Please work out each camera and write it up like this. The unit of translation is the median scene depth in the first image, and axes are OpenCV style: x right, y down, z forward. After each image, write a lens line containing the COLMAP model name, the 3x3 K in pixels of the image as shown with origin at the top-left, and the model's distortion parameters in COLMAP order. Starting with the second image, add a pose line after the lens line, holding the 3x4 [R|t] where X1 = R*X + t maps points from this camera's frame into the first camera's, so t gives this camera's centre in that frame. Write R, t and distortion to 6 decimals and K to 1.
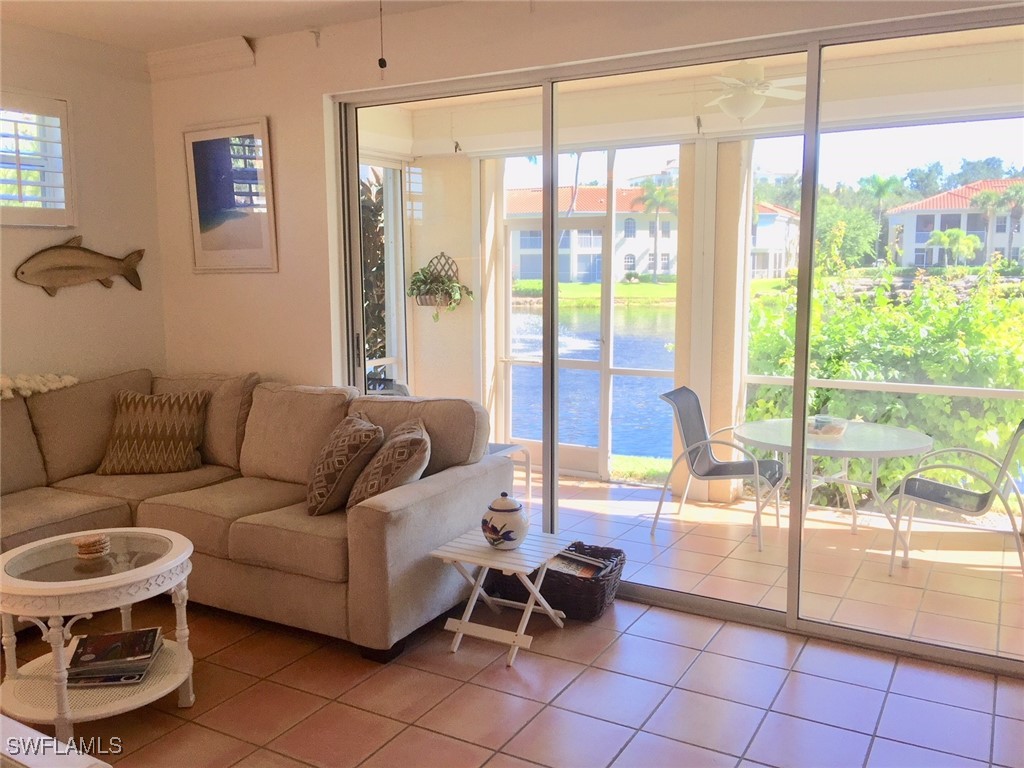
lens RADIAL K [[871.4, 0, 512.0], [0, 871.4, 384.0], [0, 0, 1]] dist [0.087727, -0.143458]
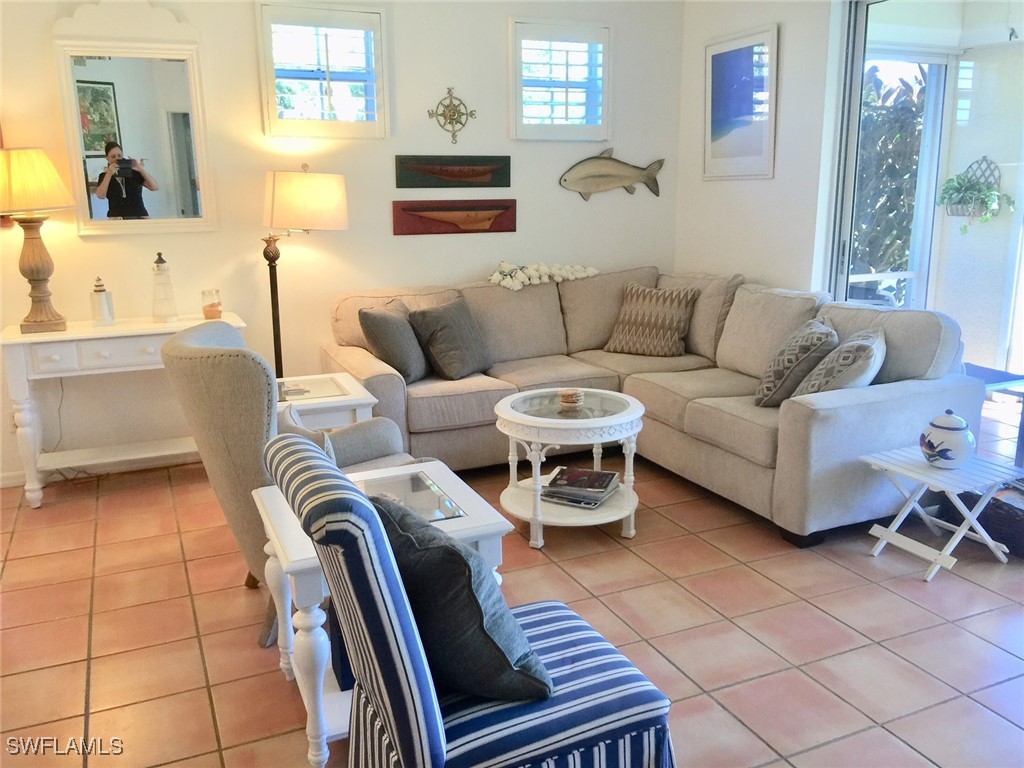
lens RADIAL K [[871.2, 0, 510.9], [0, 871.2, 408.0], [0, 0, 1]] dist [0.079865, -0.129992]
pose [[0.810018, 0.147325, -0.567597, 0.142365], [-0.076550, 0.986209, 0.146736, 0.015690], [0.581388, -0.075409, 0.810125, -0.063853]]
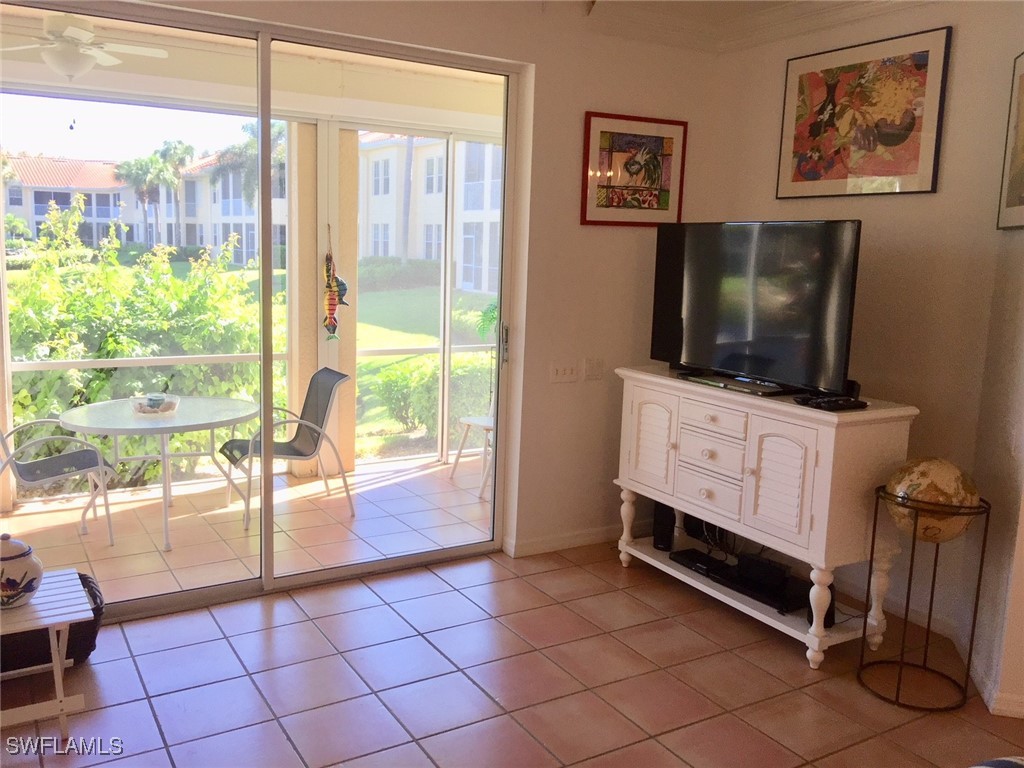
lens RADIAL K [[871.2, 0, 510.9], [0, 871.2, 408.0], [0, 0, 1]] dist [0.079865, -0.129992]
pose [[0.481770, -0.138386, 0.865301, -0.424976], [0.087990, 0.990101, 0.109355, -0.028825], [-0.871869, 0.023454, 0.489178, 0.223727]]
